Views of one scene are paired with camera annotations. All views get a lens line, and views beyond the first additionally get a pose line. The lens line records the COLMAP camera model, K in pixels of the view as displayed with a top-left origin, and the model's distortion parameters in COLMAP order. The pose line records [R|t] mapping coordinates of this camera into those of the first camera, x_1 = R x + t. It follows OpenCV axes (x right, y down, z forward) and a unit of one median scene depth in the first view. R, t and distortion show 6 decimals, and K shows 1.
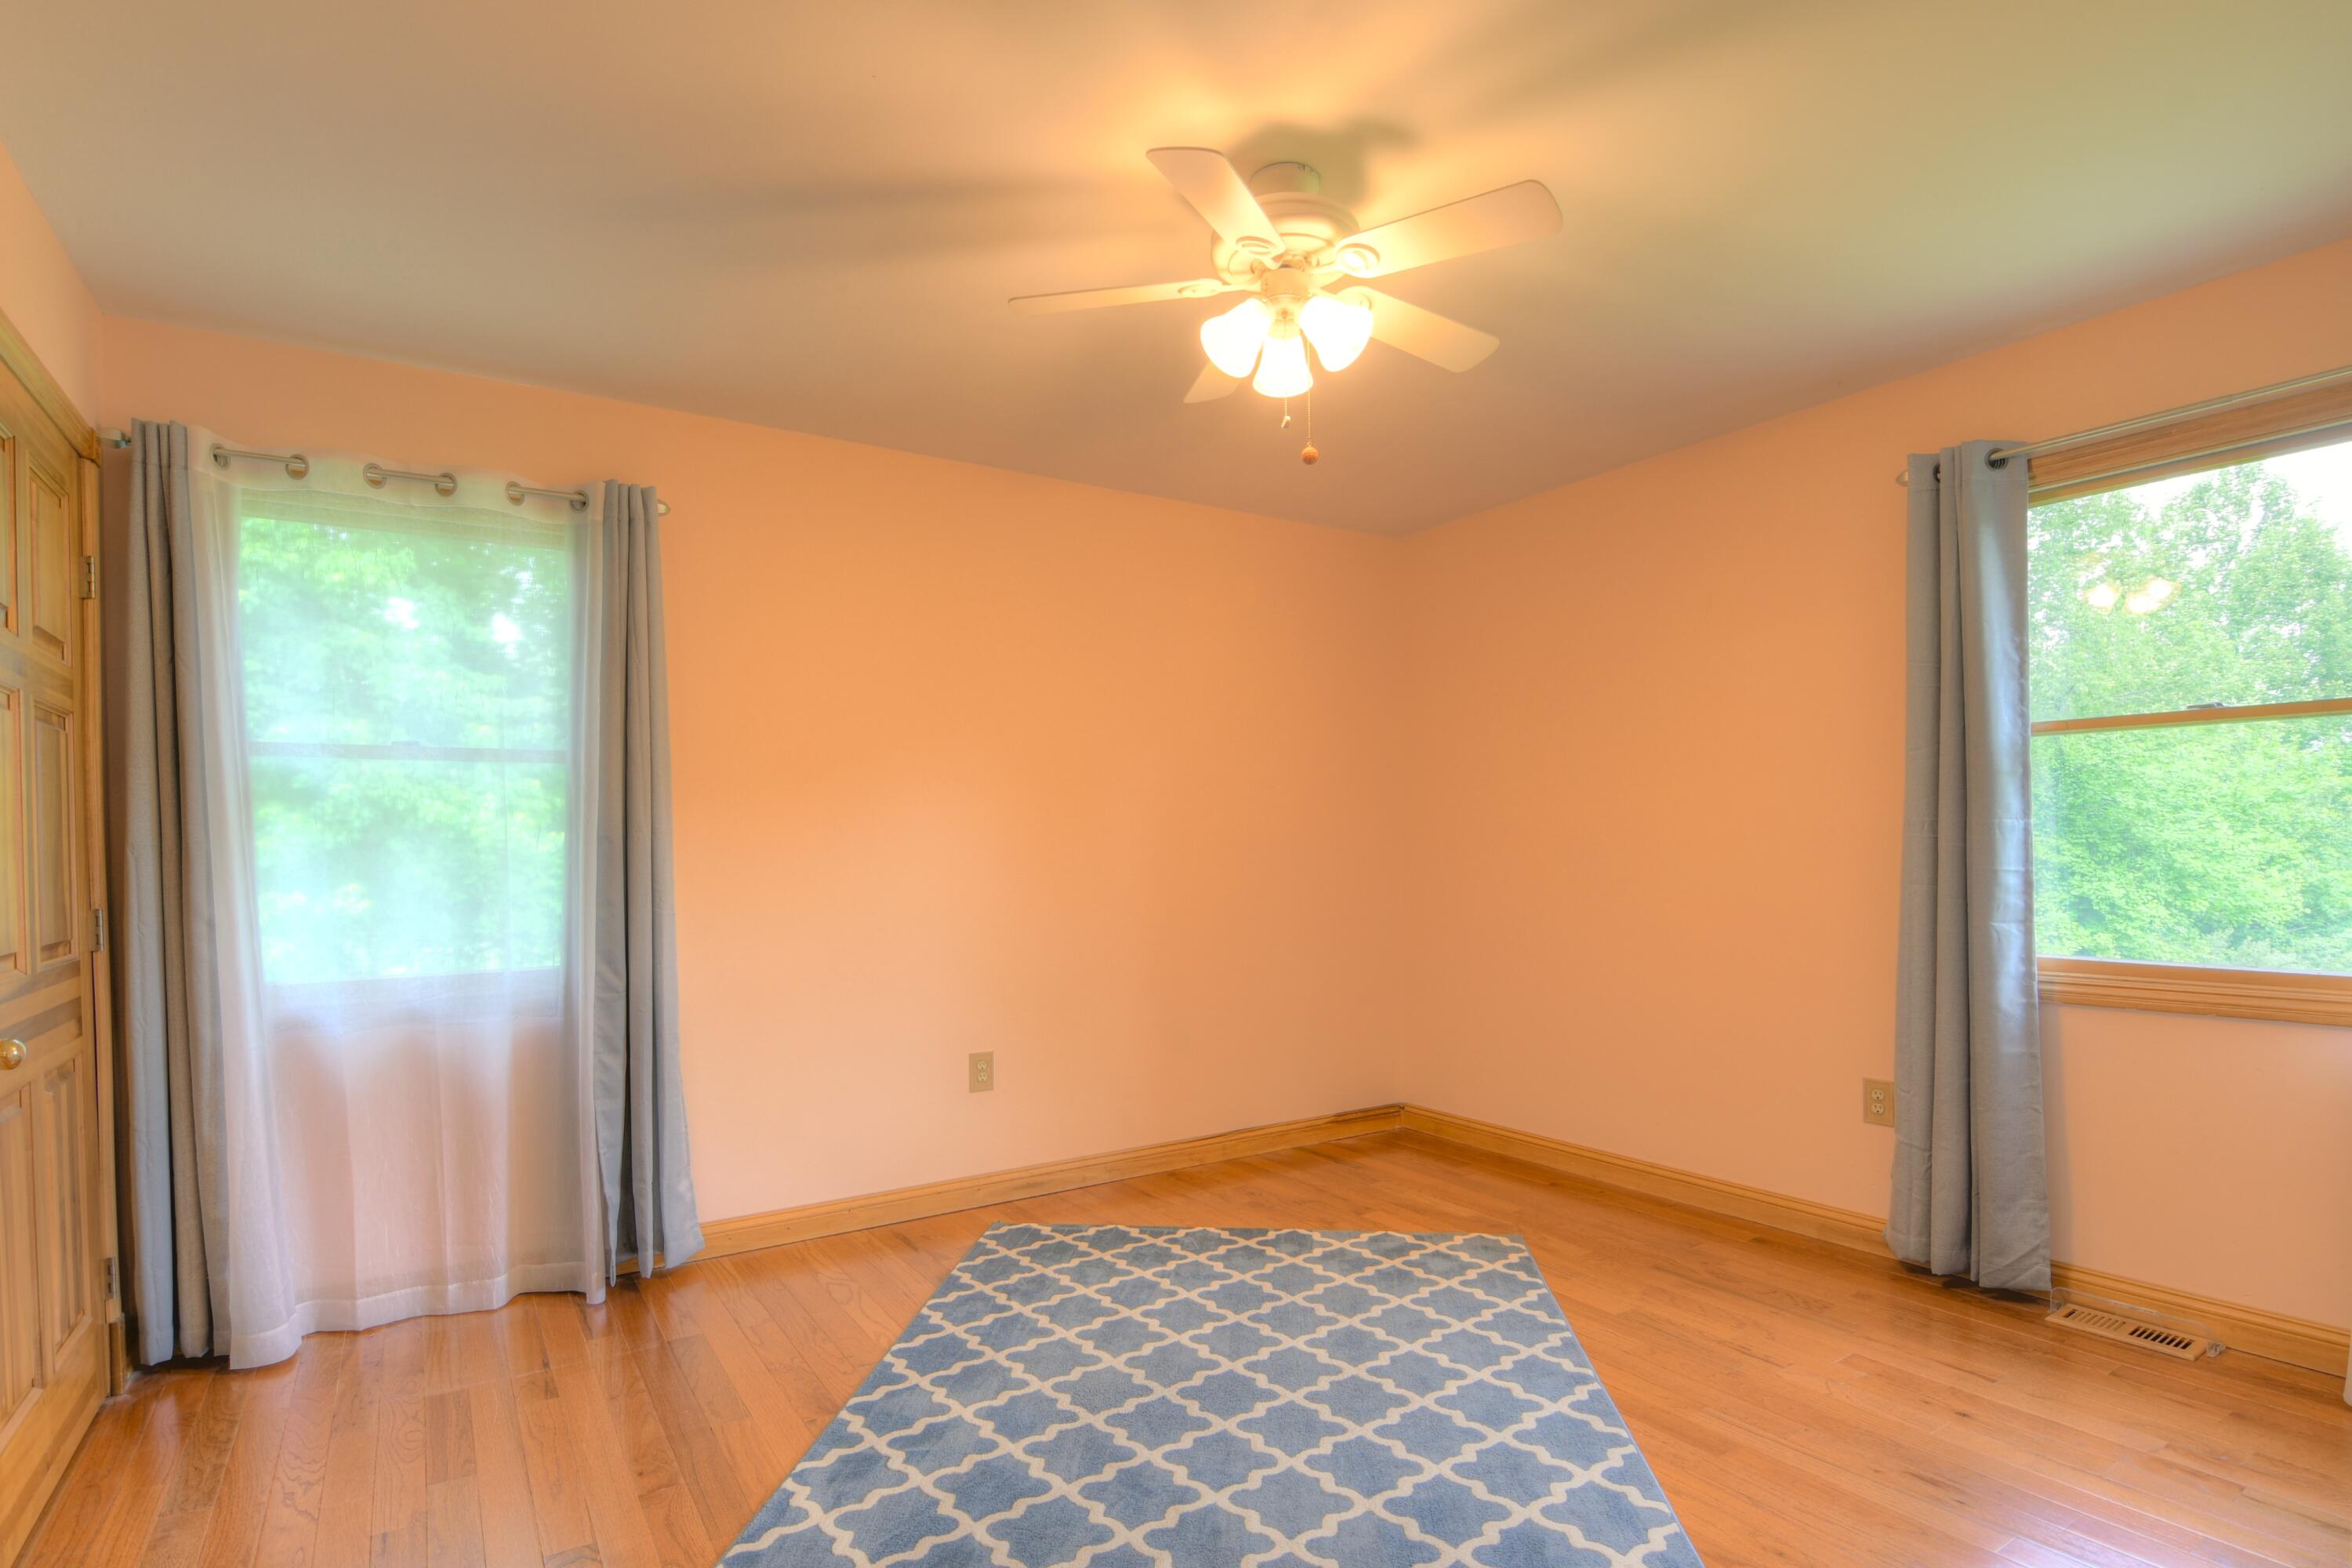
lens RADIAL K [[1099.9, 0, 1176.0], [0, 1099.9, 784.0], [0, 0, 1]] dist [0.000347, 0.000020]
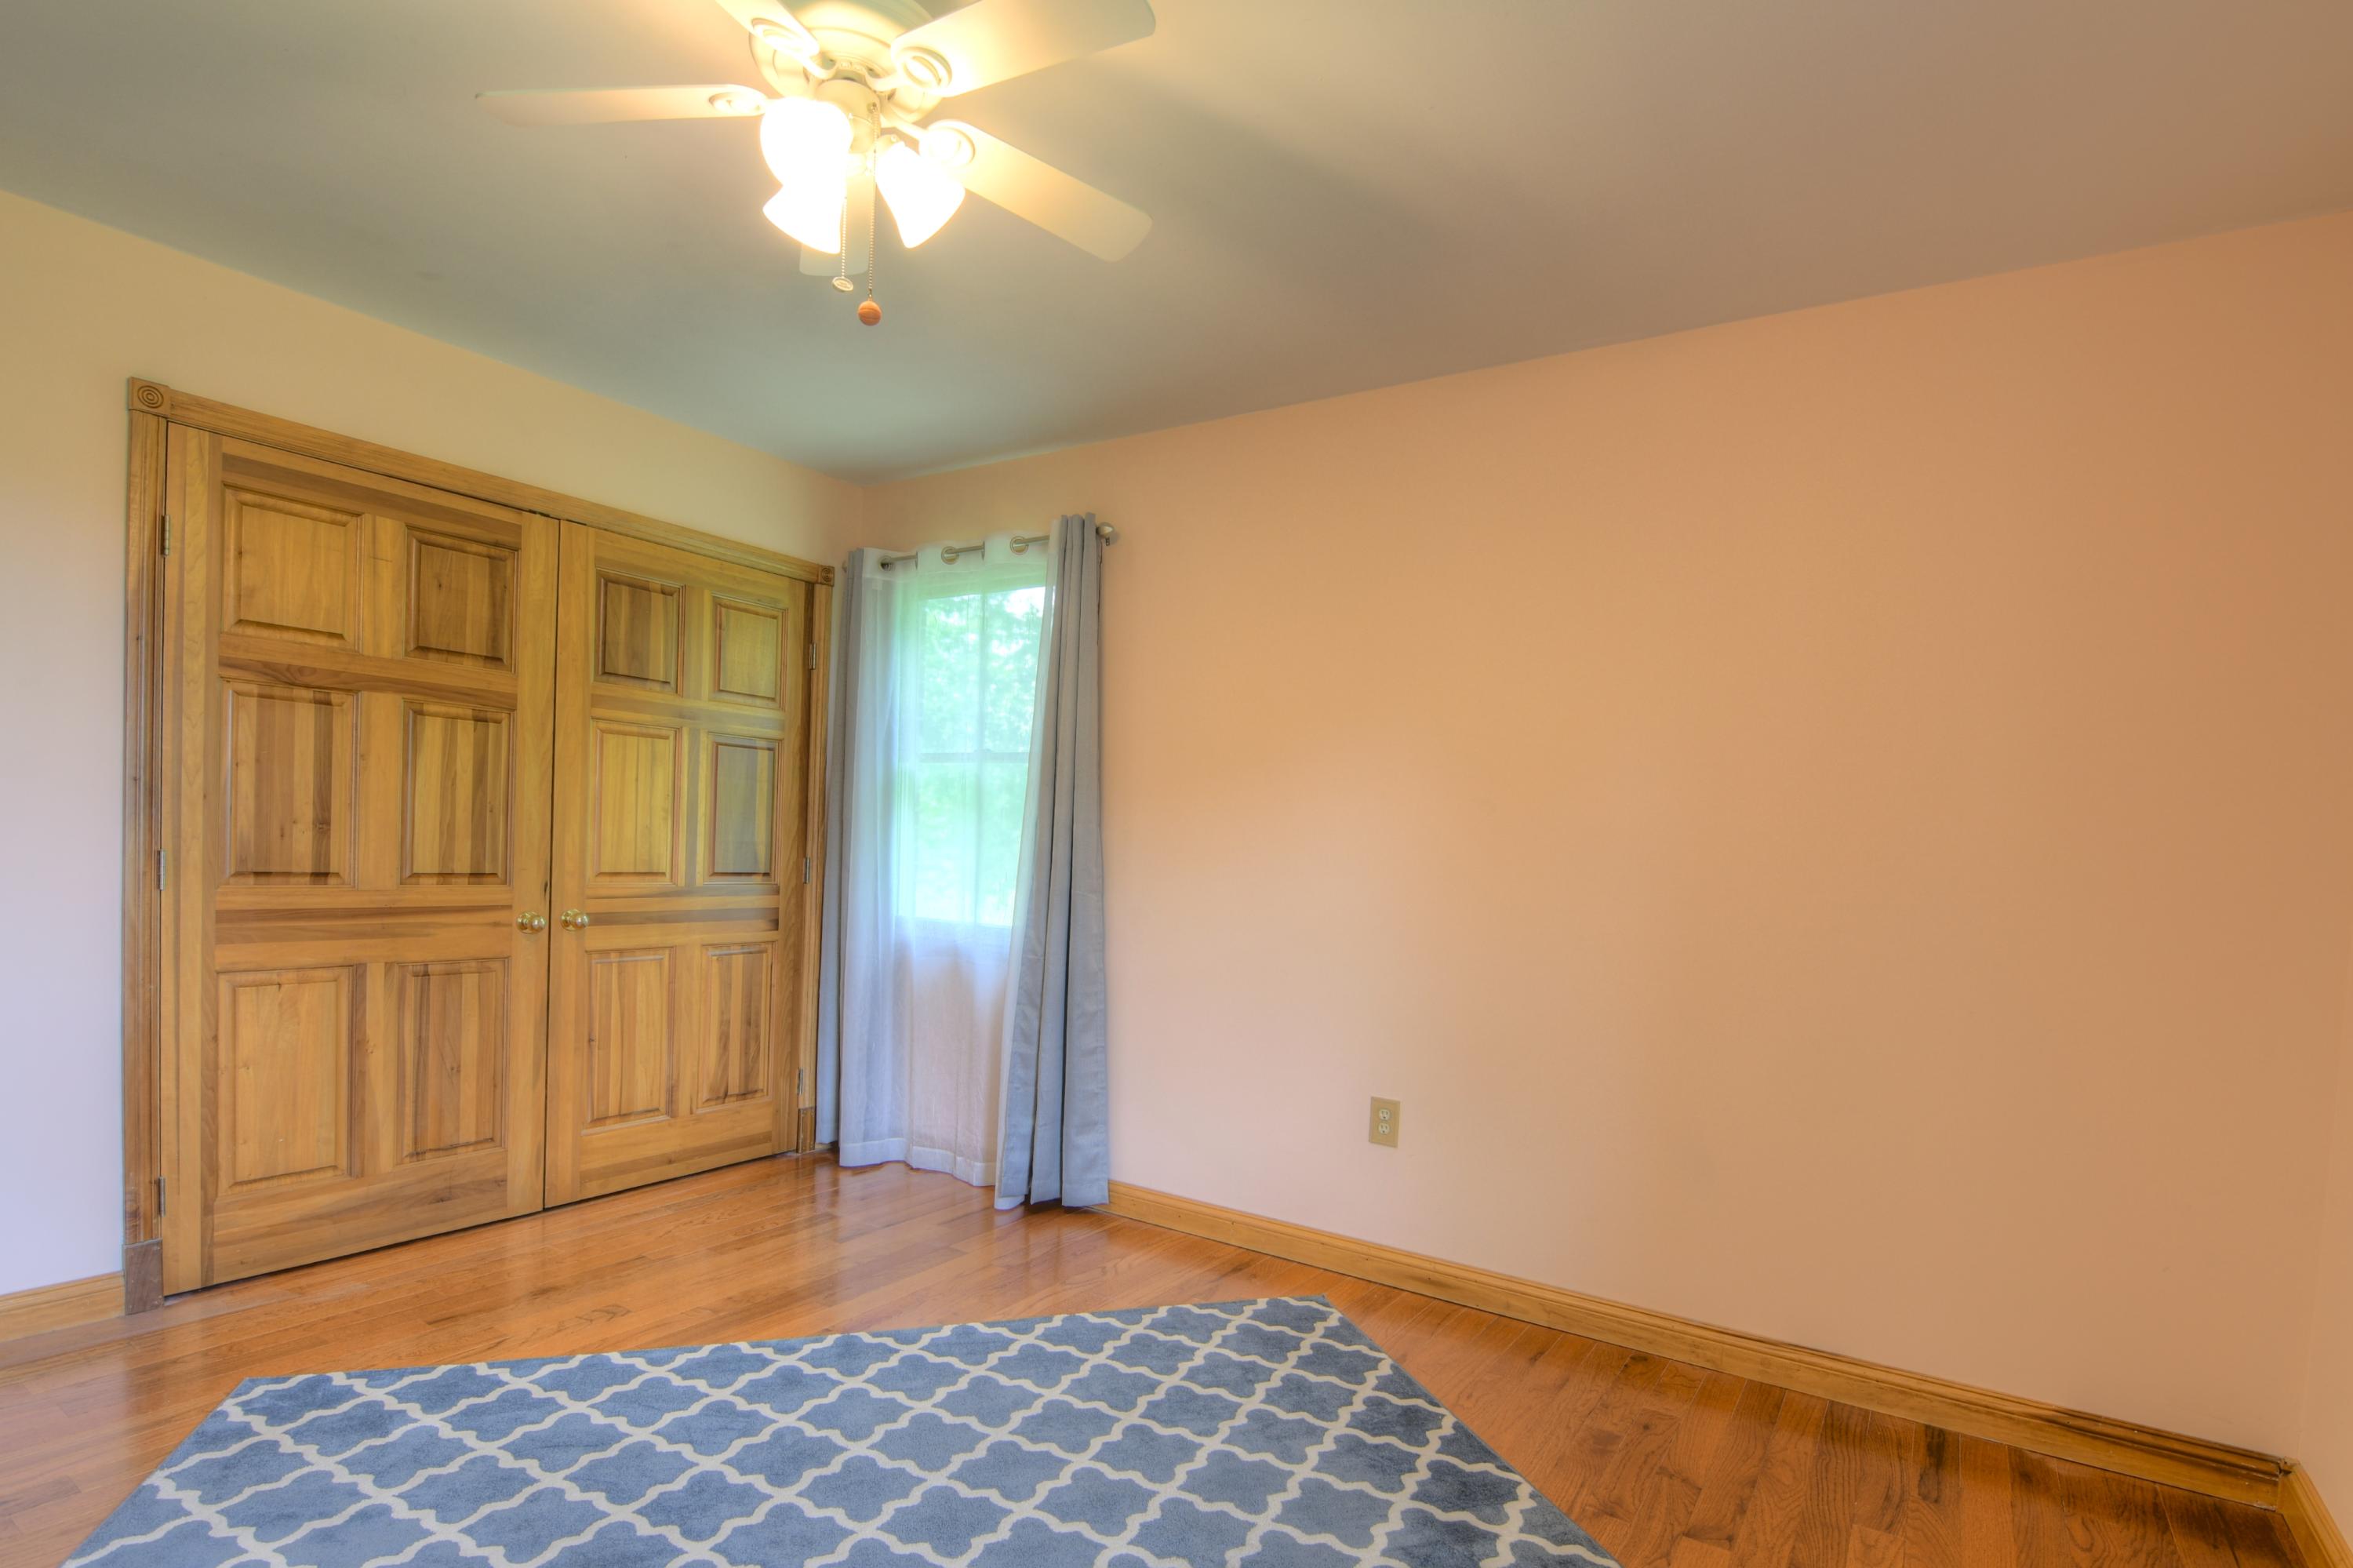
lens RADIAL K [[1149.2, 0, 1174.9], [0, 1149.2, 822.4], [0, 0, 1]] dist [-0.021579, -0.000116]
pose [[0.427207, 0.016715, -0.903999, 0.610489], [0.005591, 0.999761, 0.021128, 0.020683], [0.904137, -0.014080, 0.427011, 0.569480]]
